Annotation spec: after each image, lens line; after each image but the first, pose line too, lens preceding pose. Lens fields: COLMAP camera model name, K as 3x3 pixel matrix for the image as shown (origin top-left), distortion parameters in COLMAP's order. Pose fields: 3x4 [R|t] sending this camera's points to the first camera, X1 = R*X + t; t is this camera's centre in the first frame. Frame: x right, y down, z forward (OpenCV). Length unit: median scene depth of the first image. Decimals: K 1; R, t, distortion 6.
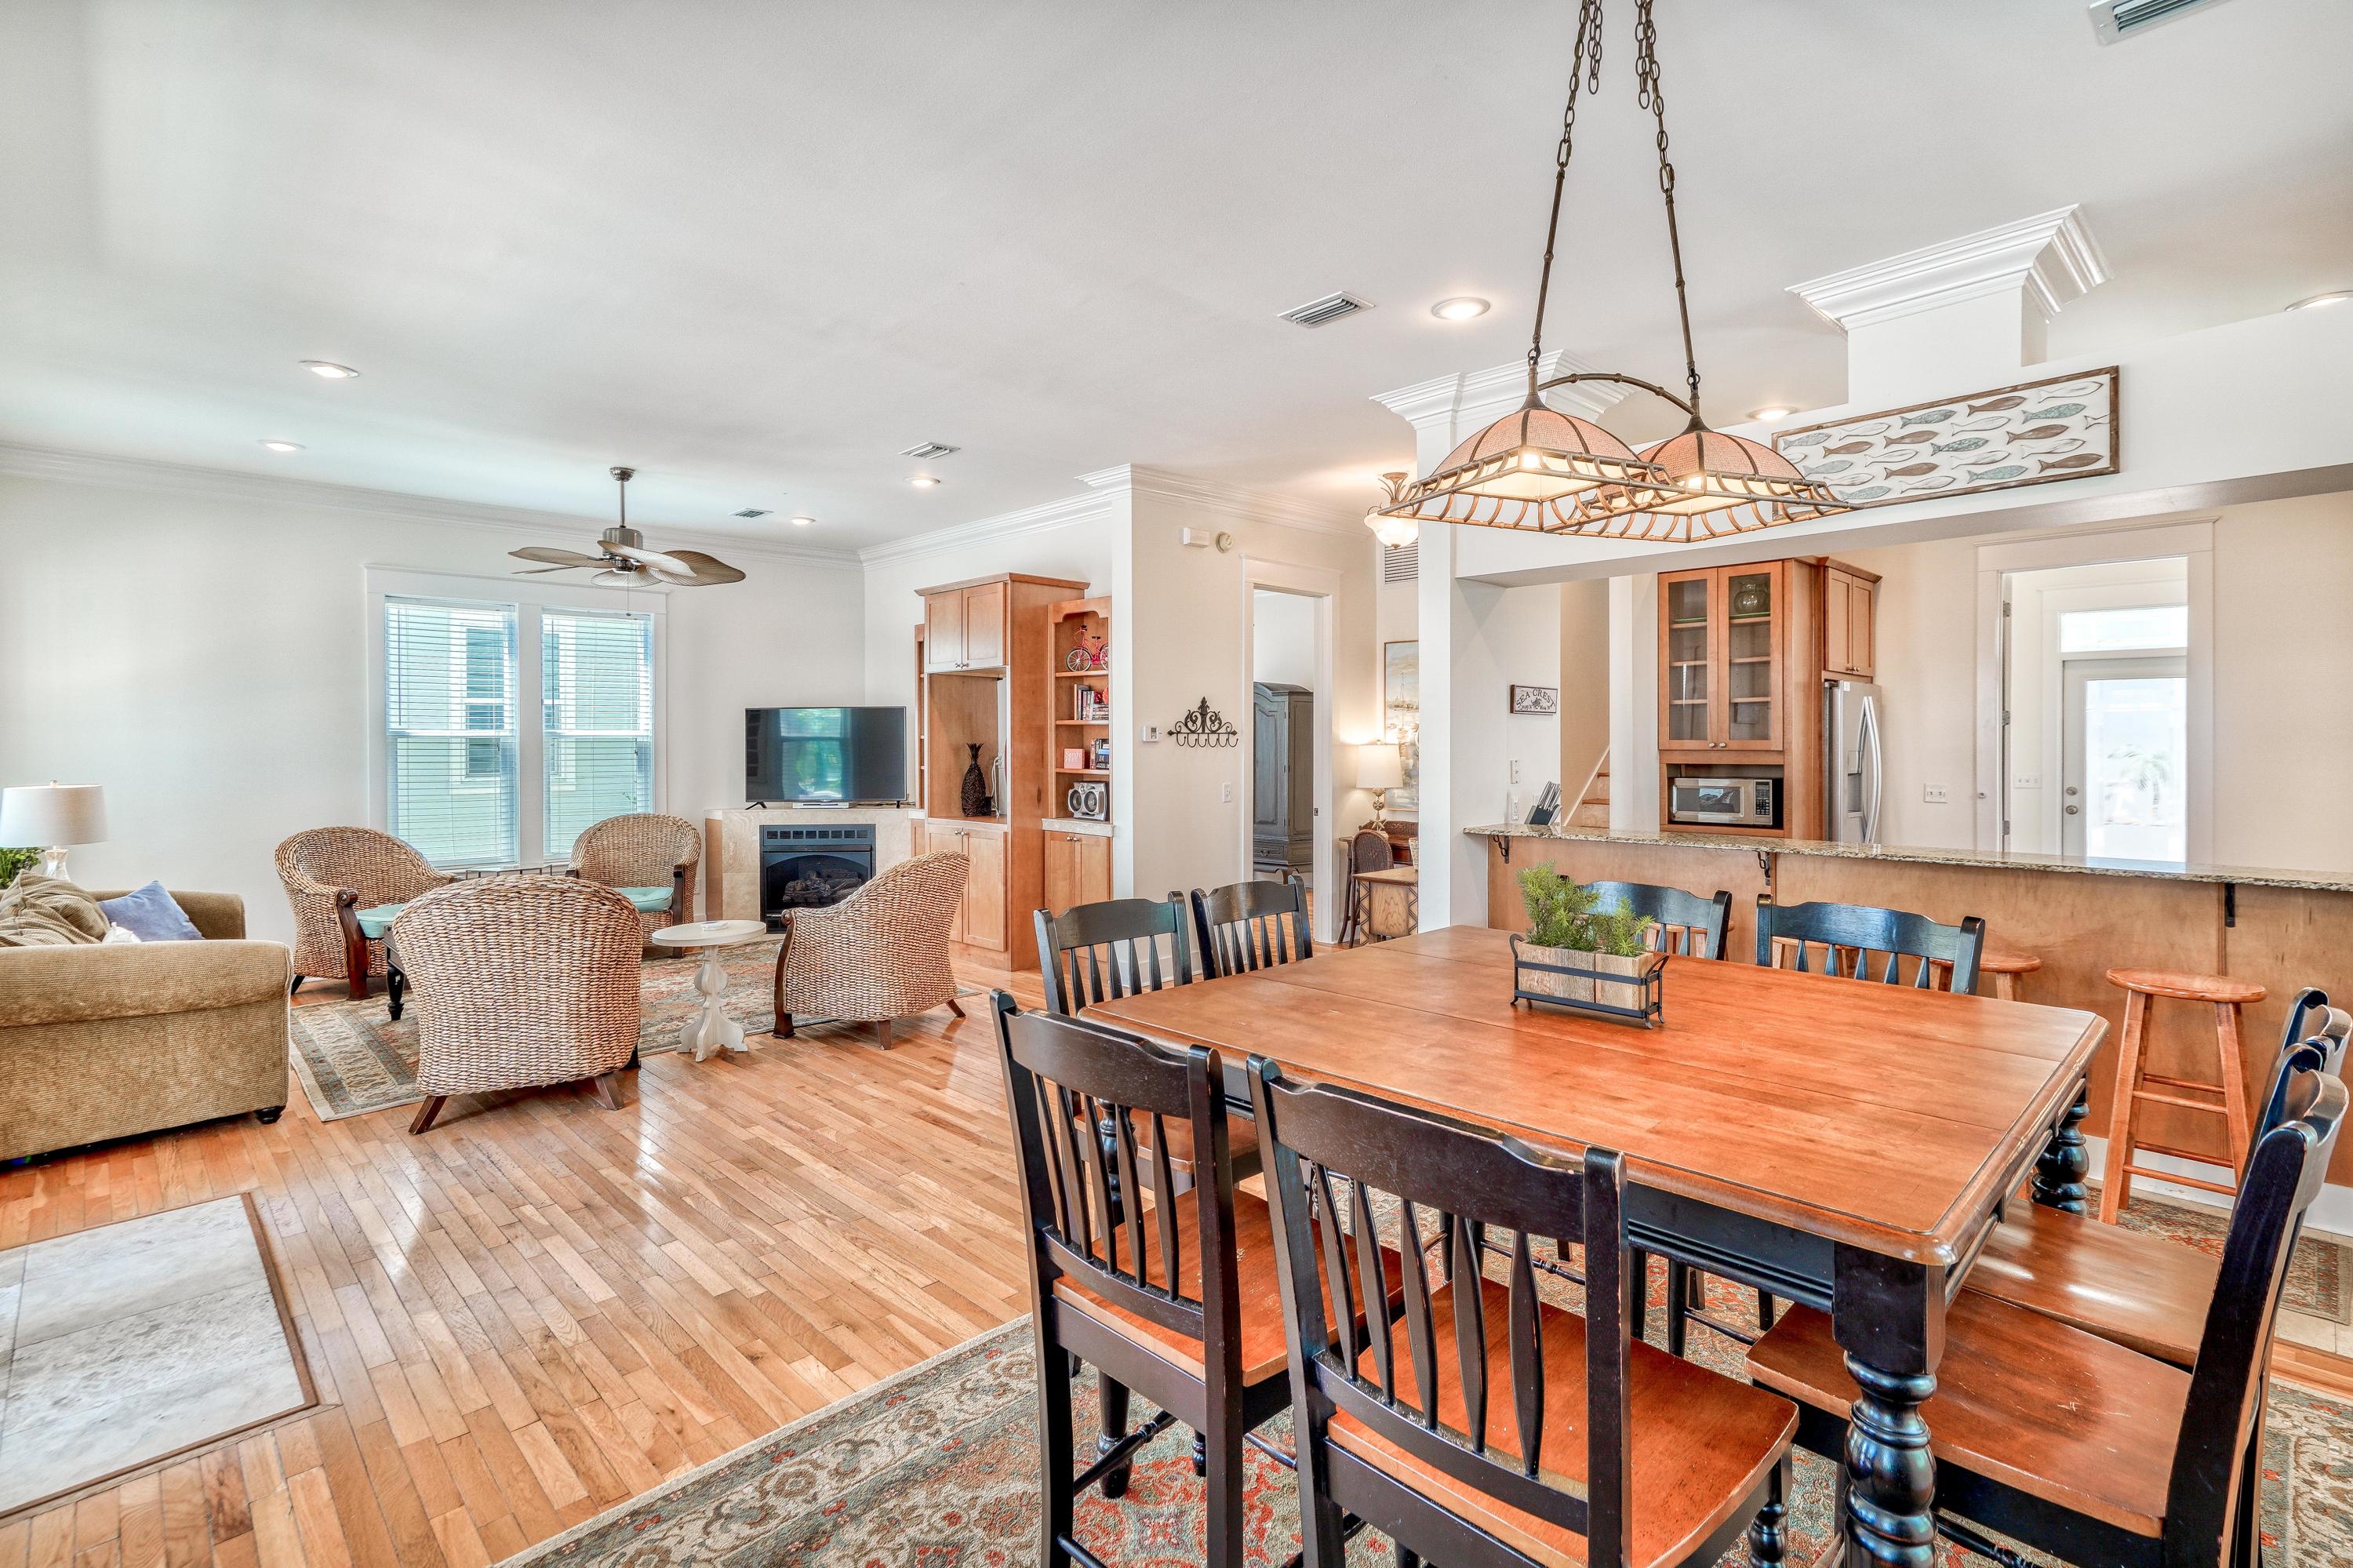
lens RADIAL K [[1092.5, 0, 1166.1], [0, 1092.5, 742.2], [0, 0, 1]] dist [-0.001721, 0.008117]
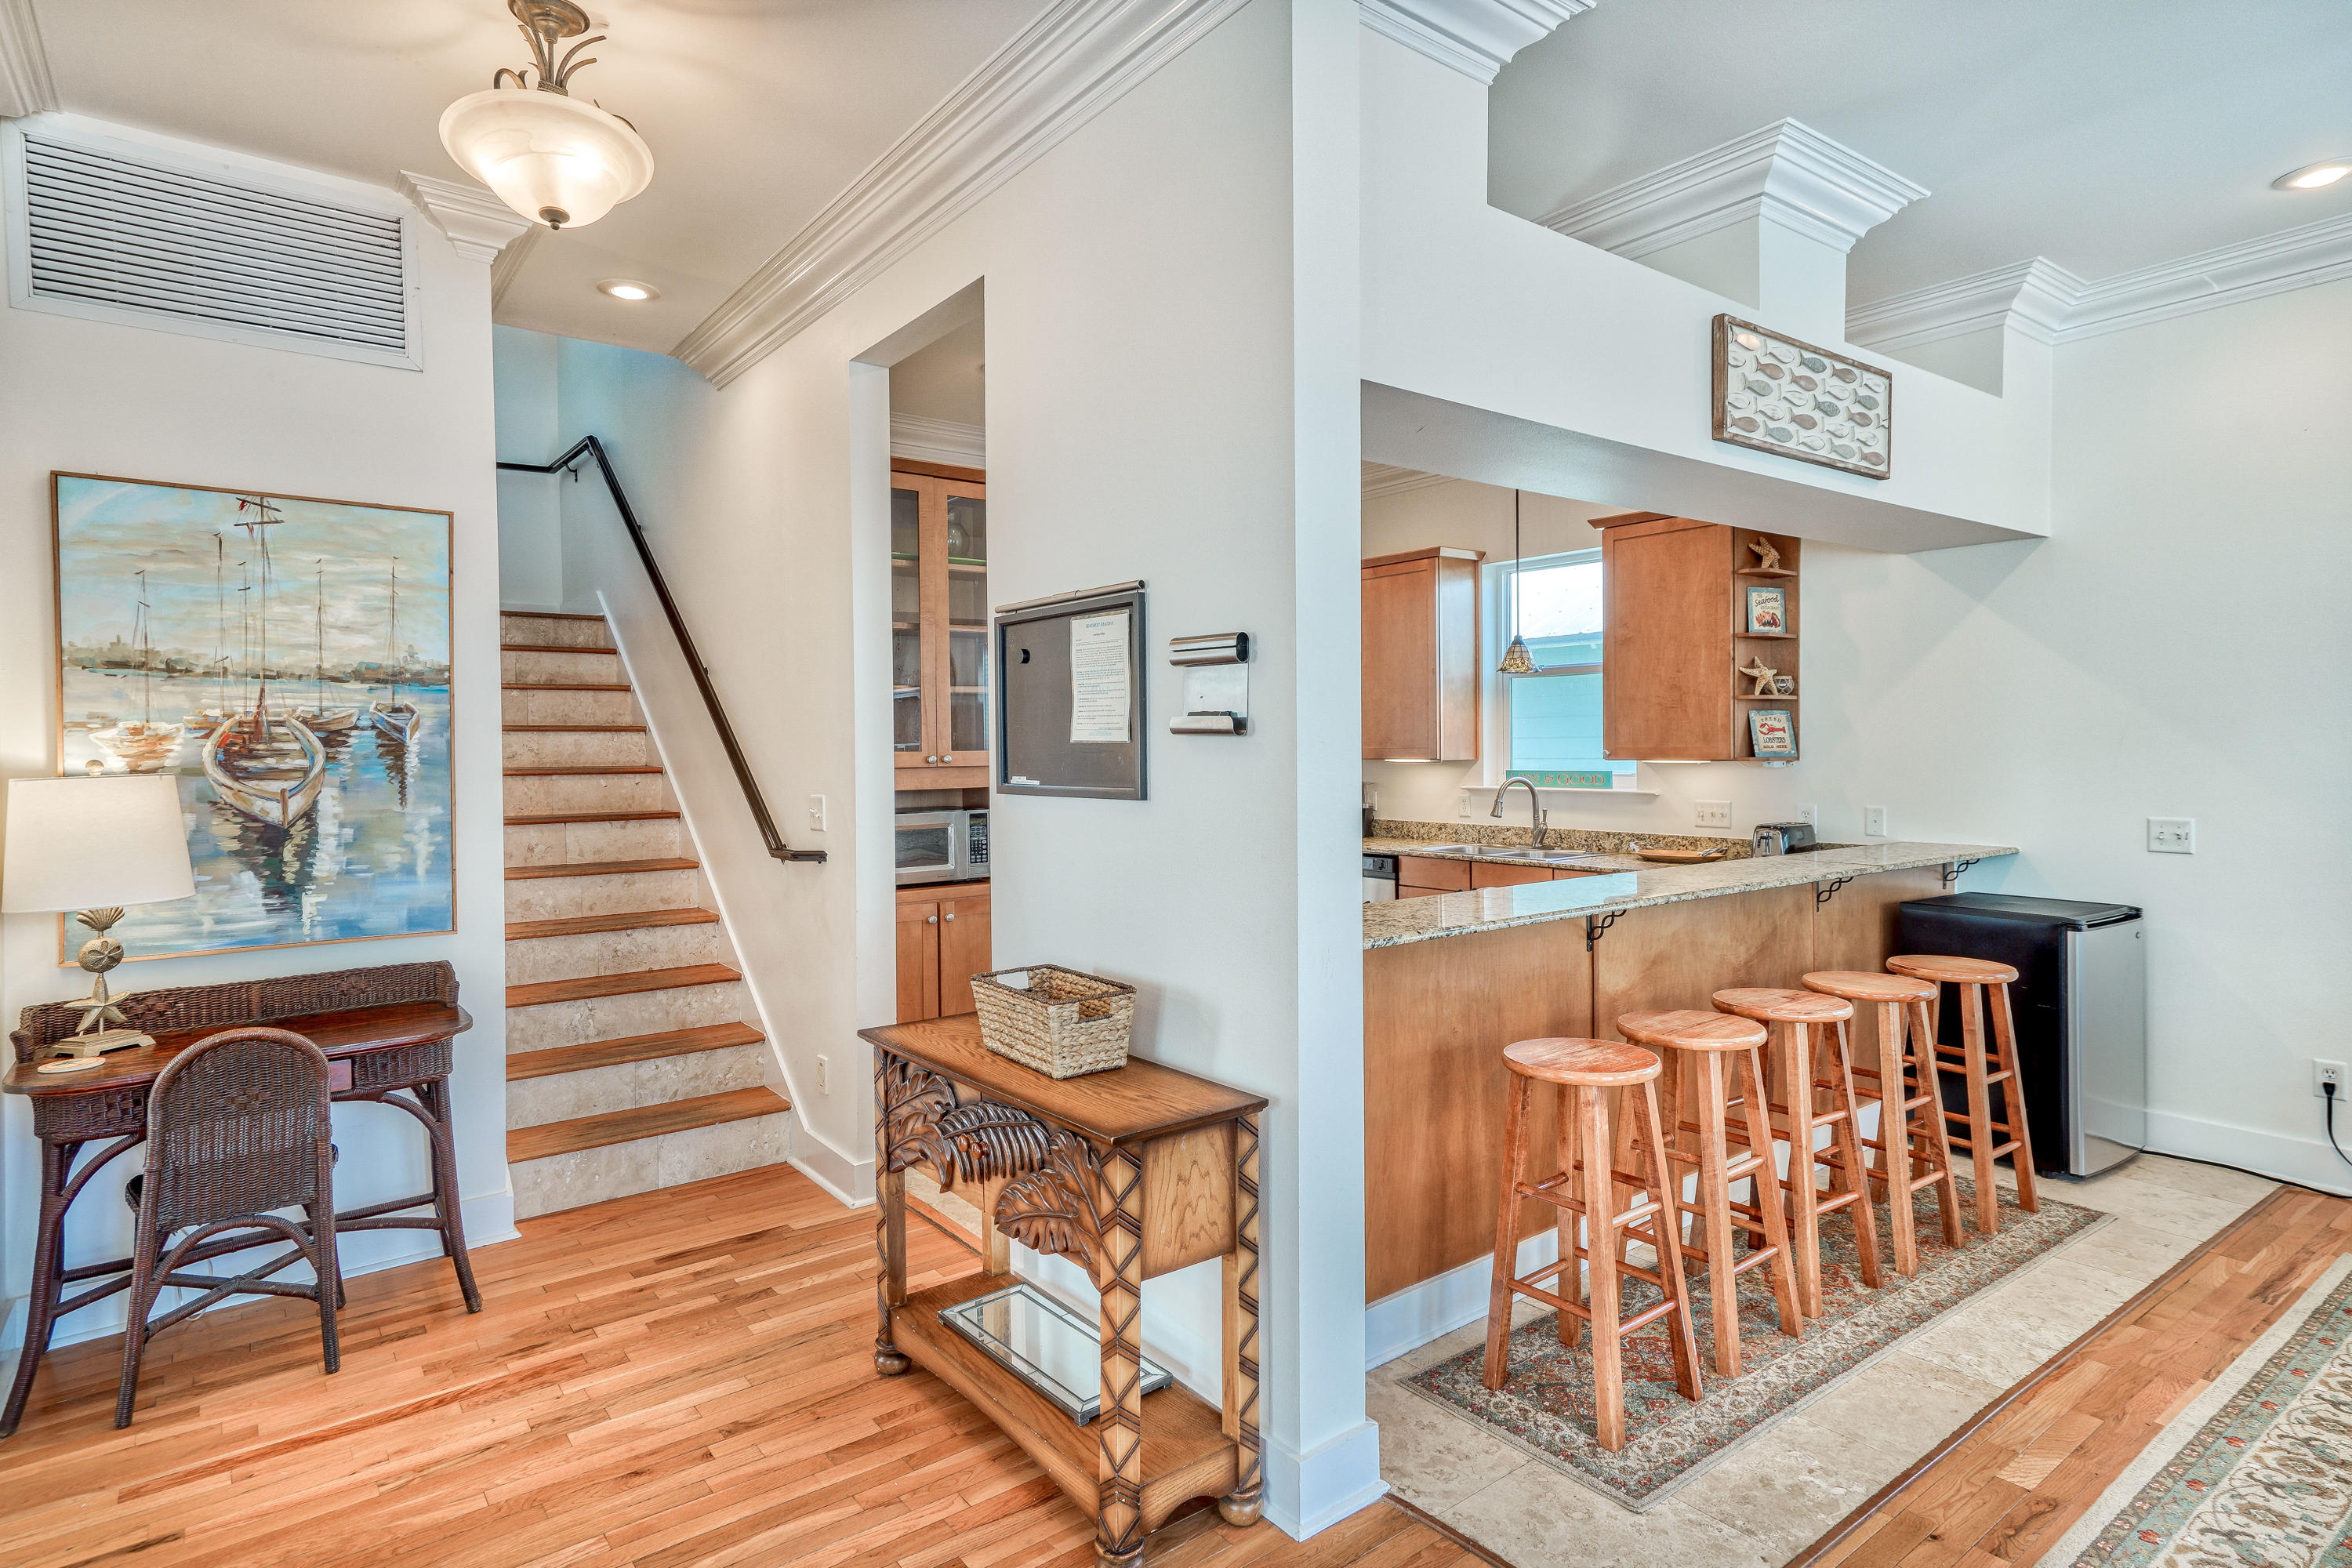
lens RADIAL K [[1217.0, 0, 1188.3], [0, 1217.0, 768.4], [0, 0, 1]] dist [0.030025, 0.000468]
pose [[0.119356, -0.015822, 0.992725, -0.185429], [0.012411, 0.999819, 0.014442, -0.001409], [-0.992774, 0.010597, 0.119531, 0.807699]]
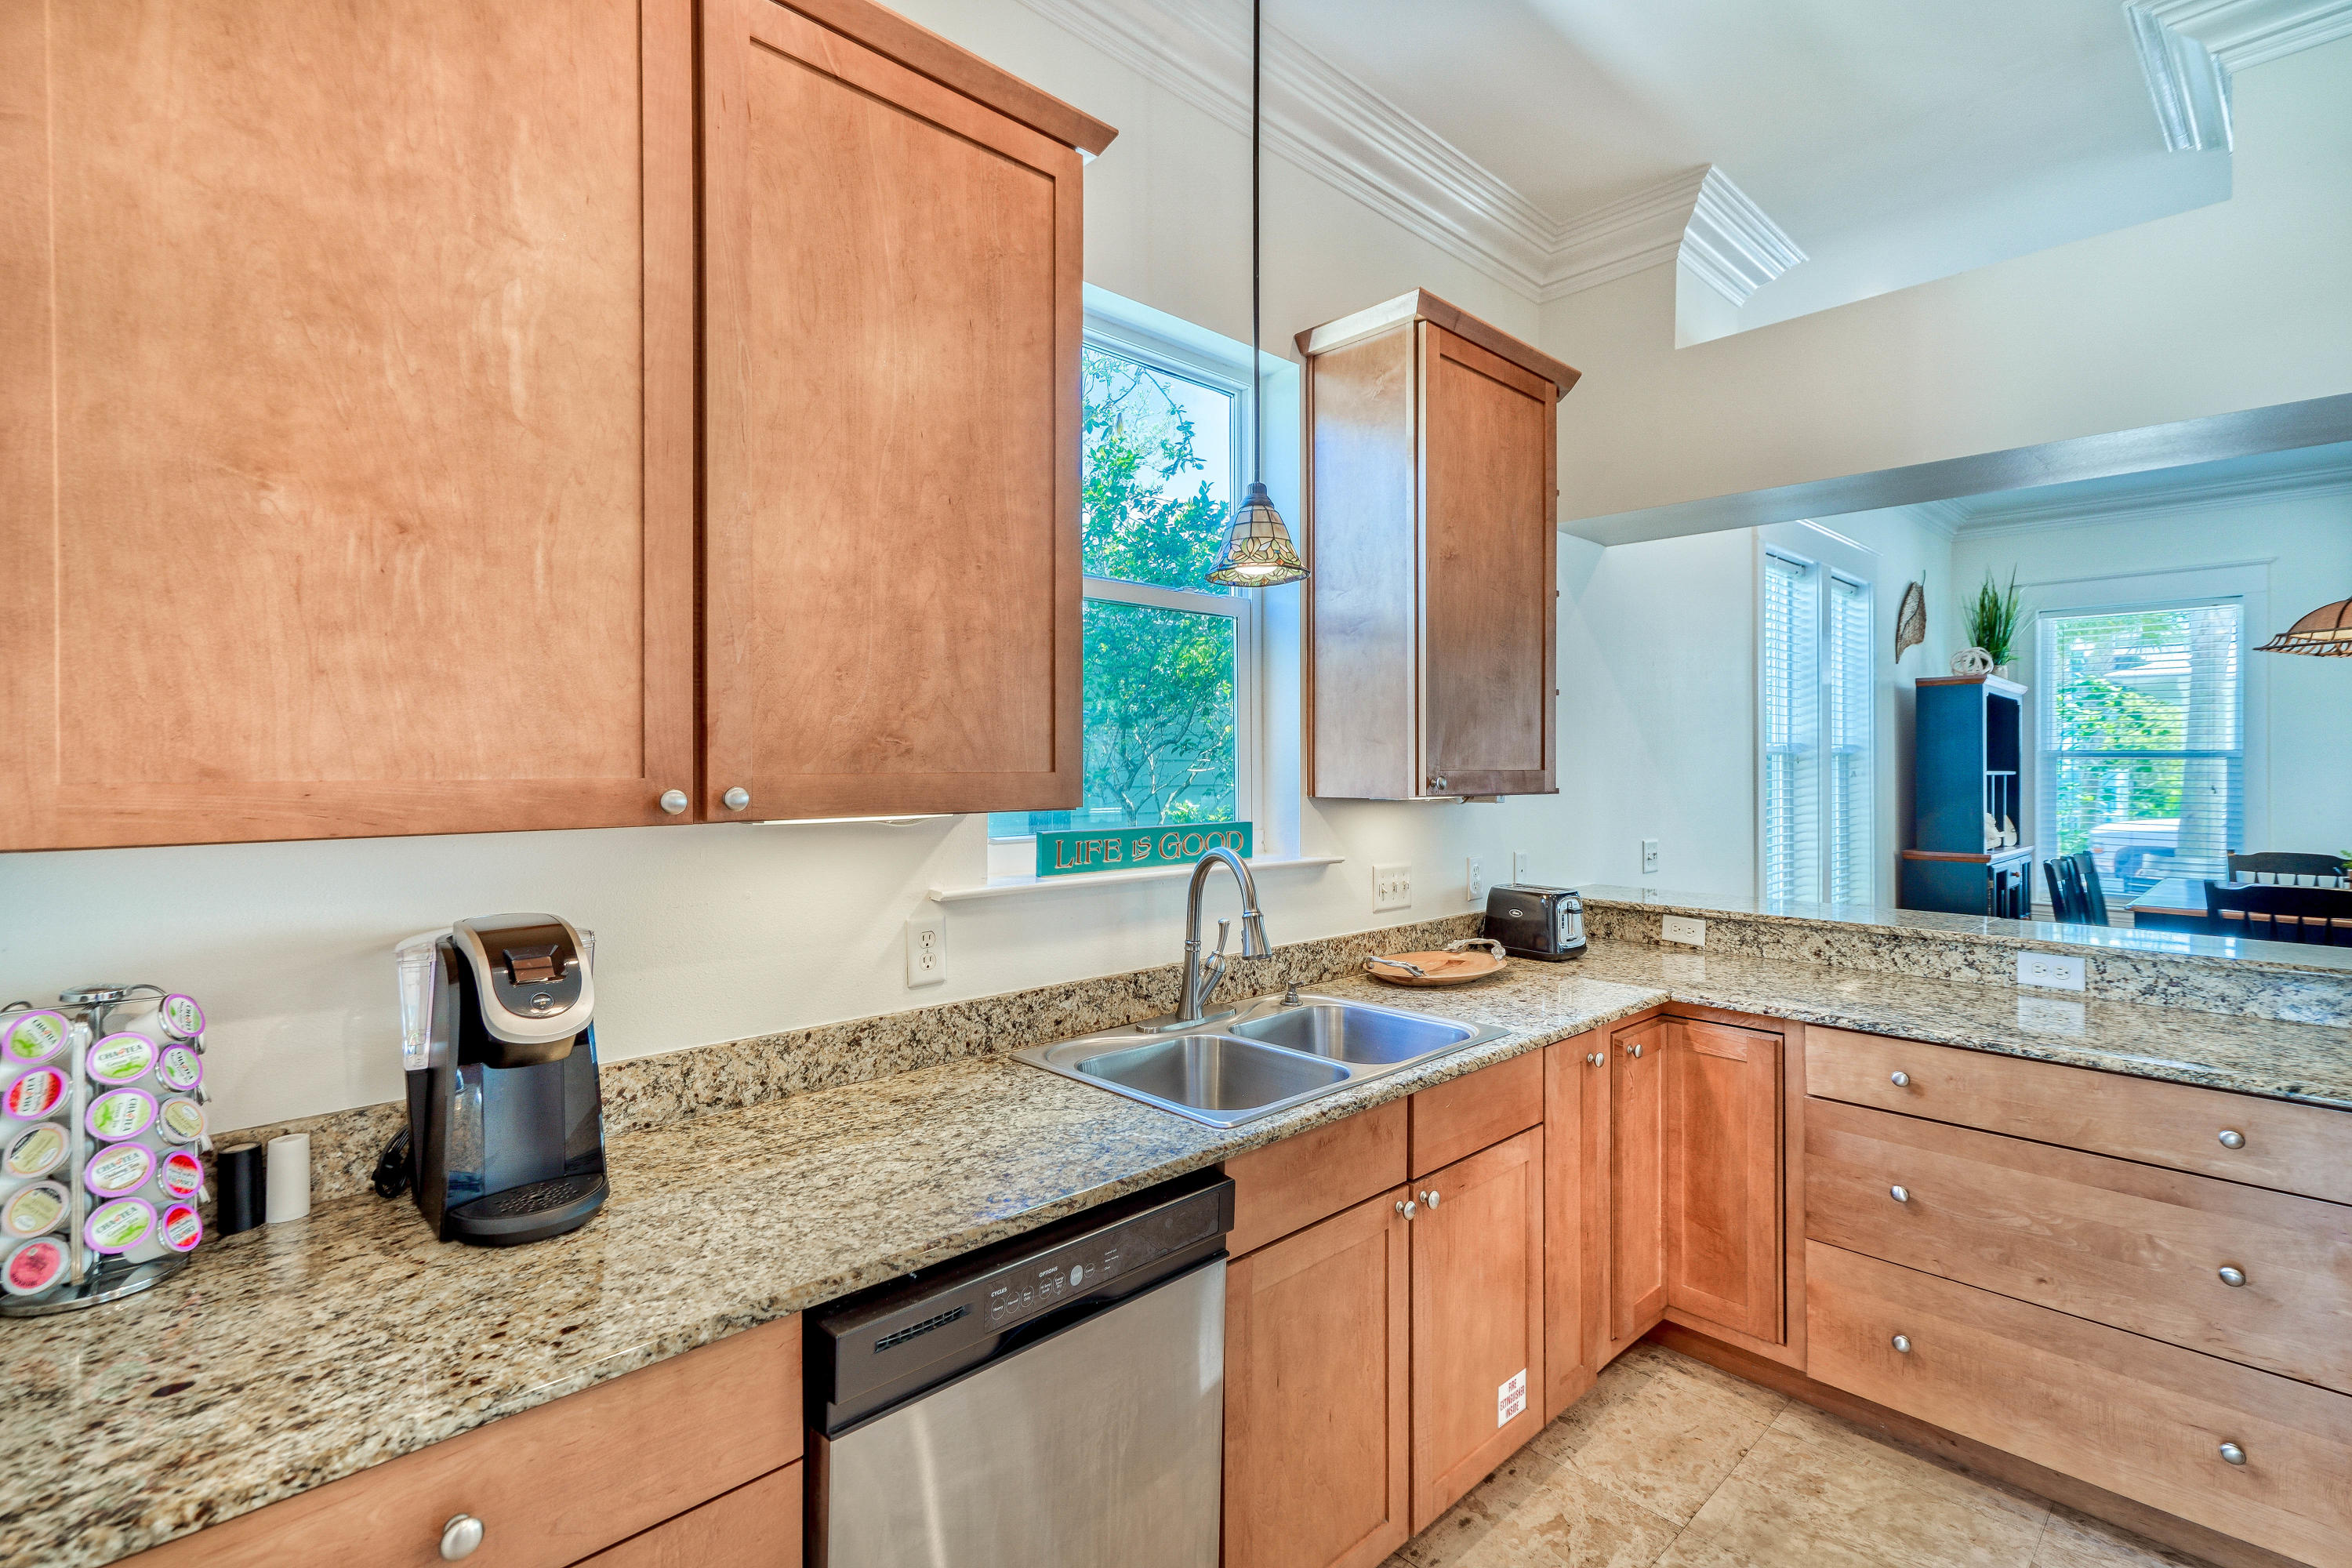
lens RADIAL K [[1100.1, 0, 1169.1], [0, 1100.1, 757.9], [0, 0, 1]] dist [-0.009340, 0.013459]
pose [[-0.999875, 0.002056, 0.015695, 0.860078], [0.002077, 0.999997, 0.001343, -0.005992], [-0.015692, 0.001375, -0.999876, 1.014449]]
